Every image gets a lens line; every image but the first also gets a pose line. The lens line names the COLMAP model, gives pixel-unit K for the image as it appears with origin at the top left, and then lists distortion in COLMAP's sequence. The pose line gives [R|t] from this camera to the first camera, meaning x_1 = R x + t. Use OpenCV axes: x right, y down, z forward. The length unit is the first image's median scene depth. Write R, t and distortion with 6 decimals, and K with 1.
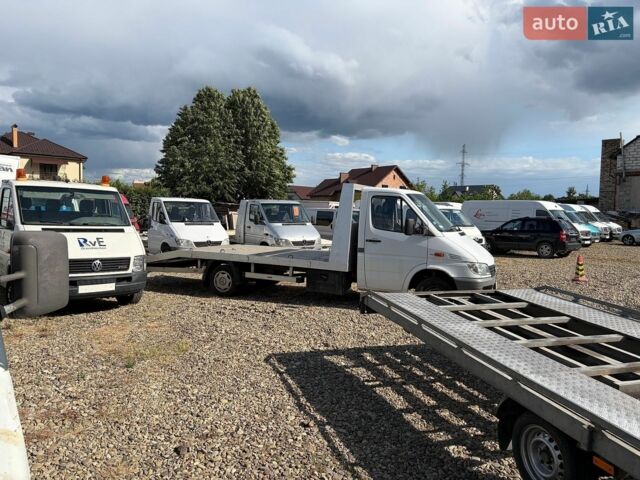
lens RADIAL K [[475.7, 0, 320.0], [0, 475.7, 240.0], [0, 0, 1]] dist [0.018708, -0.005970]
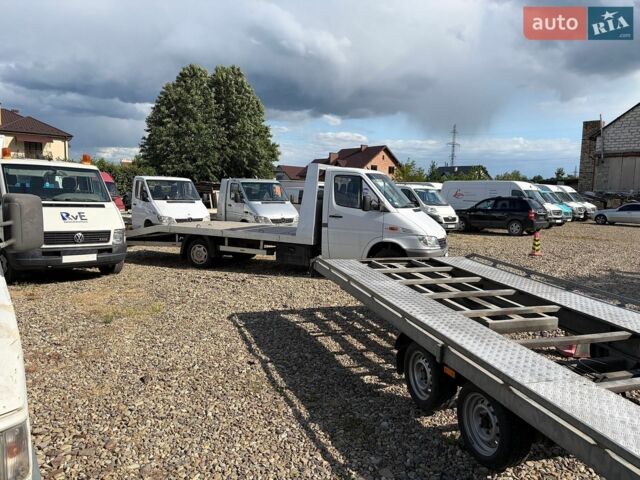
lens RADIAL K [[475.4, 0, 324.5], [0, 475.4, 240.9], [0, 0, 1]] dist [0.019843, -0.005829]
pose [[0.999640, 0.000413, 0.026837, 0.049089], [-0.001566, 0.999076, 0.042946, 0.009996], [-0.026794, -0.042972, 0.998717, -0.081459]]
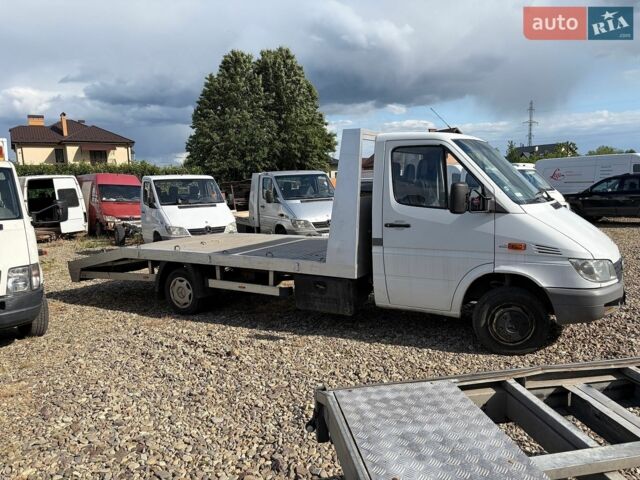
lens RADIAL K [[475.7, 0, 320.0], [0, 475.7, 240.0], [0, 0, 1]] dist [0.018708, -0.005970]
pose [[0.990936, -0.041925, -0.127624, 0.078872], [0.048930, 0.997435, 0.052251, -0.013056], [0.125106, -0.058022, 0.990445, 0.351452]]
